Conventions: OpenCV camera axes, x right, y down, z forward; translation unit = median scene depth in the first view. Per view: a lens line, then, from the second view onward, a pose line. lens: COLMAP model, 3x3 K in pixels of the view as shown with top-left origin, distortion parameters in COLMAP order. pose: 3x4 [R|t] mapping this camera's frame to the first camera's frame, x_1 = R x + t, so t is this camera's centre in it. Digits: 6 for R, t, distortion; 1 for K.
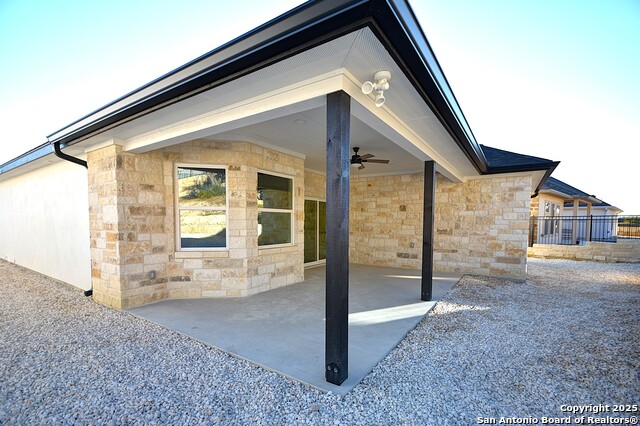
lens RADIAL K [[291.3, 0, 320.0], [0, 291.3, 237.8], [0, 0, 1]] dist [0.013181, -0.016386]
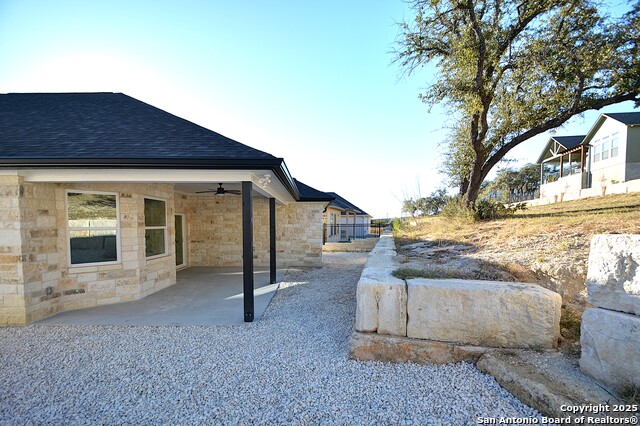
lens RADIAL K [[283.2, 0, 319.7], [0, 283.2, 236.6], [0, 0, 1]] dist [0.000792, -0.014914]
pose [[0.817626, -0.032864, 0.574812, -0.282160], [0.038347, 0.999261, 0.002586, -0.034906], [-0.574472, 0.019928, 0.818282, -0.387445]]
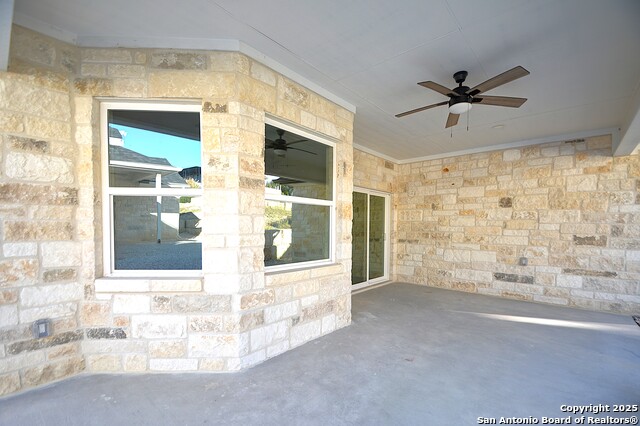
lens RADIAL K [[291.3, 0, 320.0], [0, 291.3, 237.8], [0, 0, 1]] dist [0.013181, -0.016386]
pose [[0.991867, 0.006606, -0.127106, -0.051630], [-0.009278, 0.999748, -0.020437, -0.013151], [0.126939, 0.021451, 0.991679, 0.487136]]
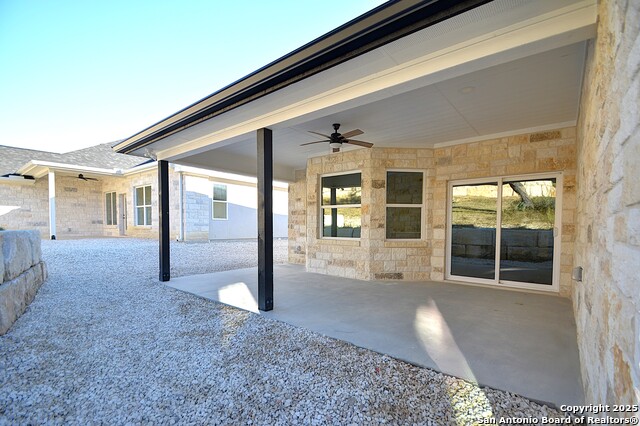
lens RADIAL K [[291.3, 0, 320.0], [0, 291.3, 237.8], [0, 0, 1]] dist [0.013181, -0.016386]
pose [[-0.099703, 0.033152, -0.994465, 0.997625], [-0.064929, 0.997098, 0.039750, -0.014054], [0.992897, 0.068533, -0.097261, 1.085799]]
